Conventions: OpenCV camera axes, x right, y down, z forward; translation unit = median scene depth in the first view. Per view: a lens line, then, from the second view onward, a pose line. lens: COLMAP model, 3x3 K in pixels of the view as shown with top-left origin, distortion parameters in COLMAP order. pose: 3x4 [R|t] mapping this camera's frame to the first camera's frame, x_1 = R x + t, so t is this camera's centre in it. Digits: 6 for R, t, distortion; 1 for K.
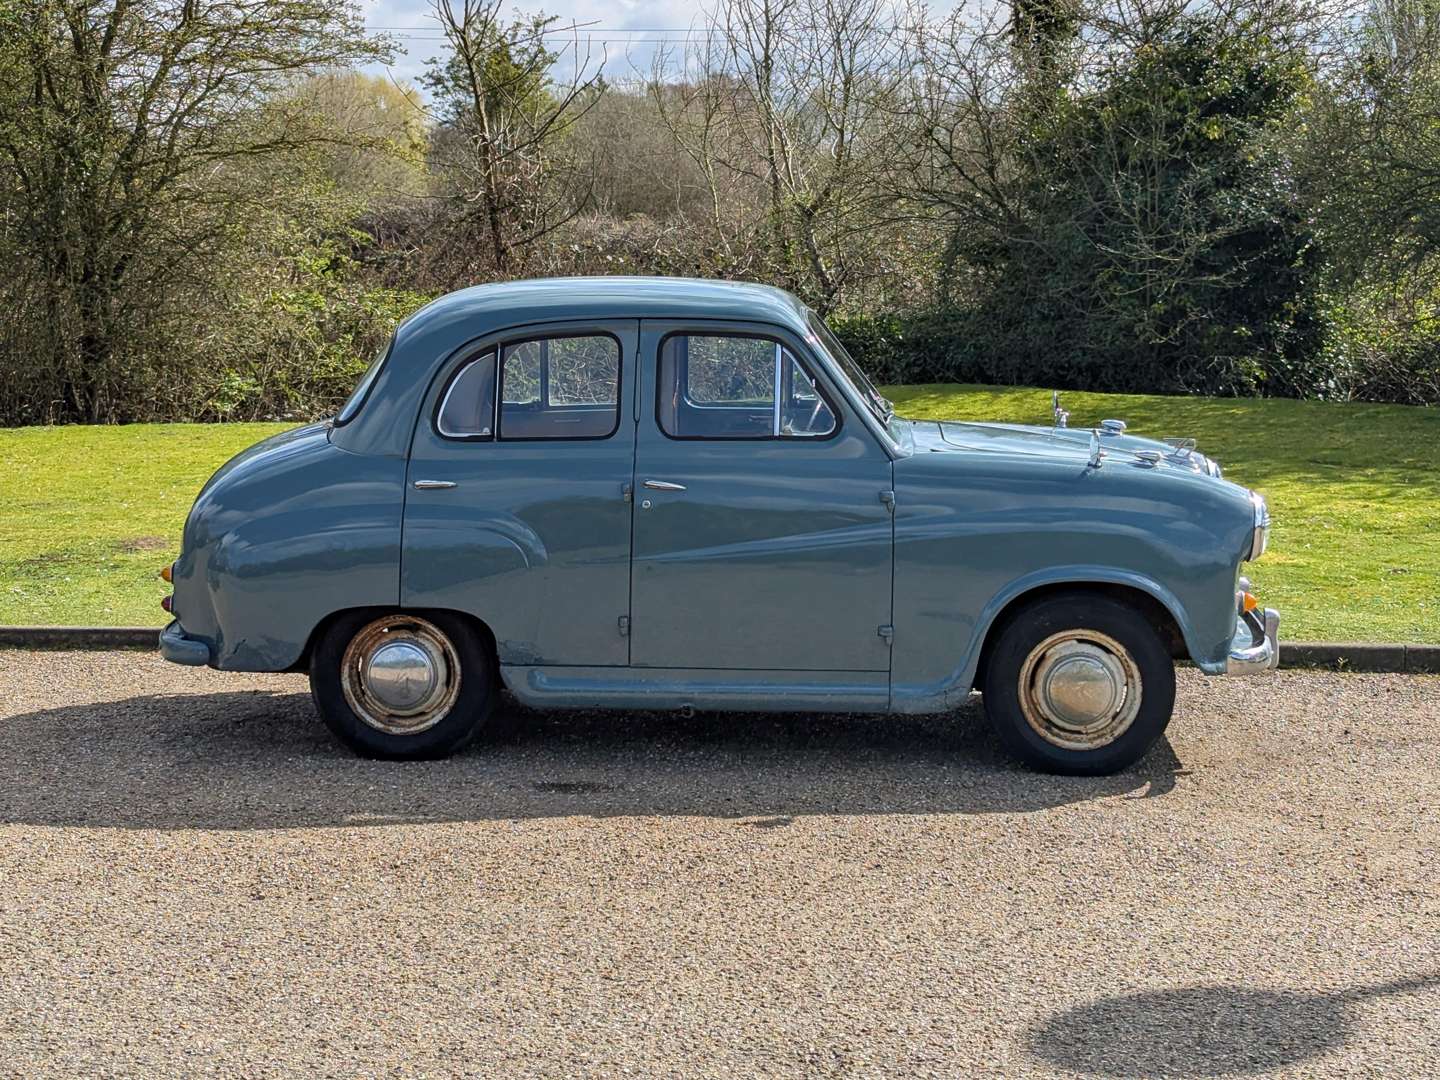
lens RADIAL K [[2578.7, 0, 720.0], [0, 2578.7, 540.0], [0, 0, 1]] dist [0.163583, -0.202295]
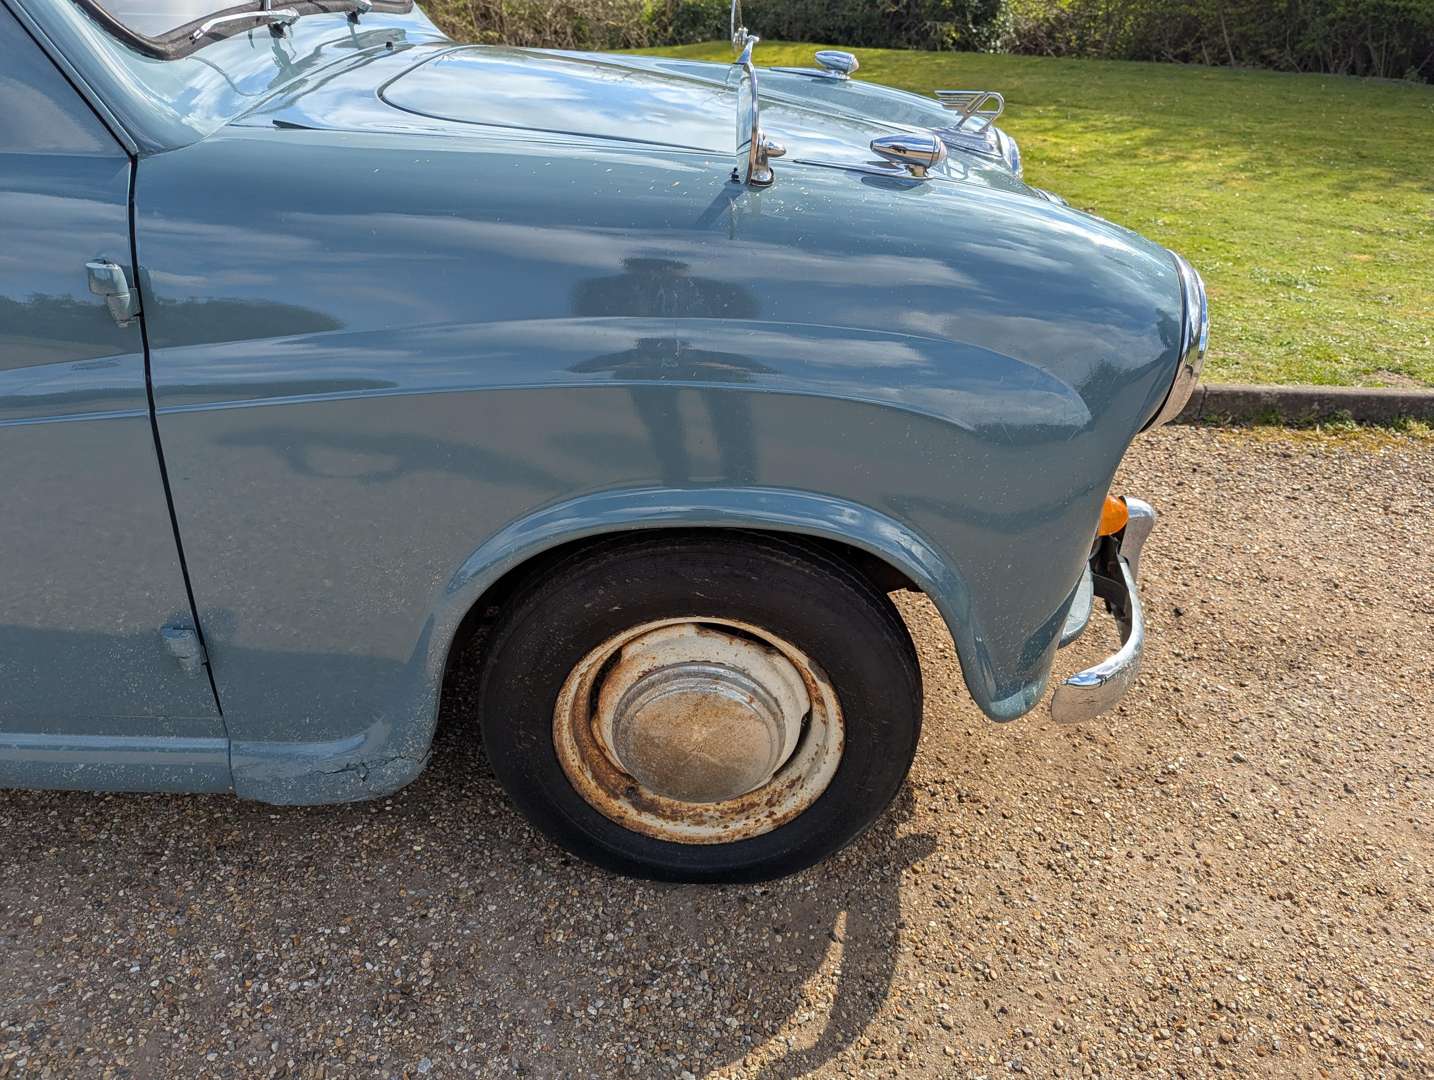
lens RADIAL K [[1063.4, 0, 677.8], [0, 1063.4, 540.0], [0, 0, 1]] dist [0.033707, -0.002343]
pose [[0.999922, 0.012419, -0.001437, 0.055560], [-0.011065, 0.932612, 0.360710, -0.014467], [0.005820, -0.360666, 0.932677, 0.347822]]
